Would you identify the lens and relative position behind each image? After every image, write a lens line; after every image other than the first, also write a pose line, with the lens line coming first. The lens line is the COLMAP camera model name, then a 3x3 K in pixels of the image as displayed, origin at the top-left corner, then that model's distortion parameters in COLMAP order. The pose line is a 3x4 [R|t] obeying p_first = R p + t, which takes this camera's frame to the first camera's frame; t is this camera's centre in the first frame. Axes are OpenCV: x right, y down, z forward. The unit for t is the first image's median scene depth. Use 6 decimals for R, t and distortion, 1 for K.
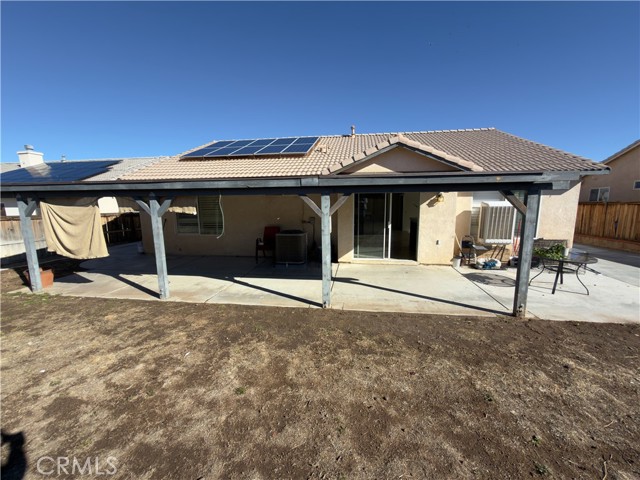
lens RADIAL K [[258.5, 0, 320.0], [0, 258.5, 240.0], [0, 0, 1]] dist [-0.000266, -0.000029]
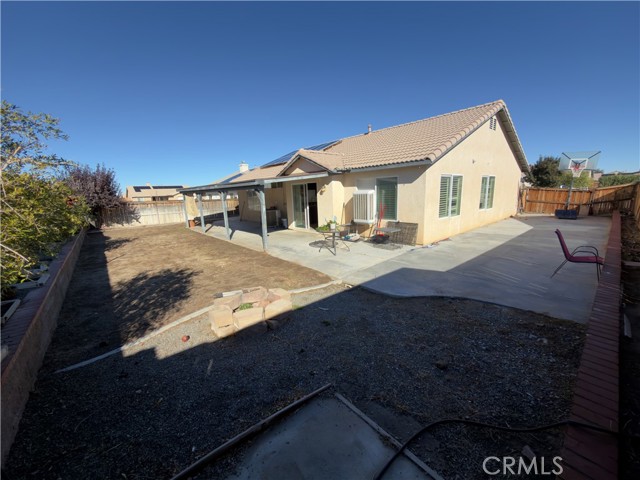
lens RADIAL K [[258.5, 0, 320.0], [0, 258.5, 240.0], [0, 0, 1]] dist [-0.000266, -0.000029]
pose [[0.755745, 0.104557, -0.646465, 1.339420], [-0.062019, 0.994162, 0.088290, -0.002026], [0.651922, -0.026632, 0.757818, -0.126211]]
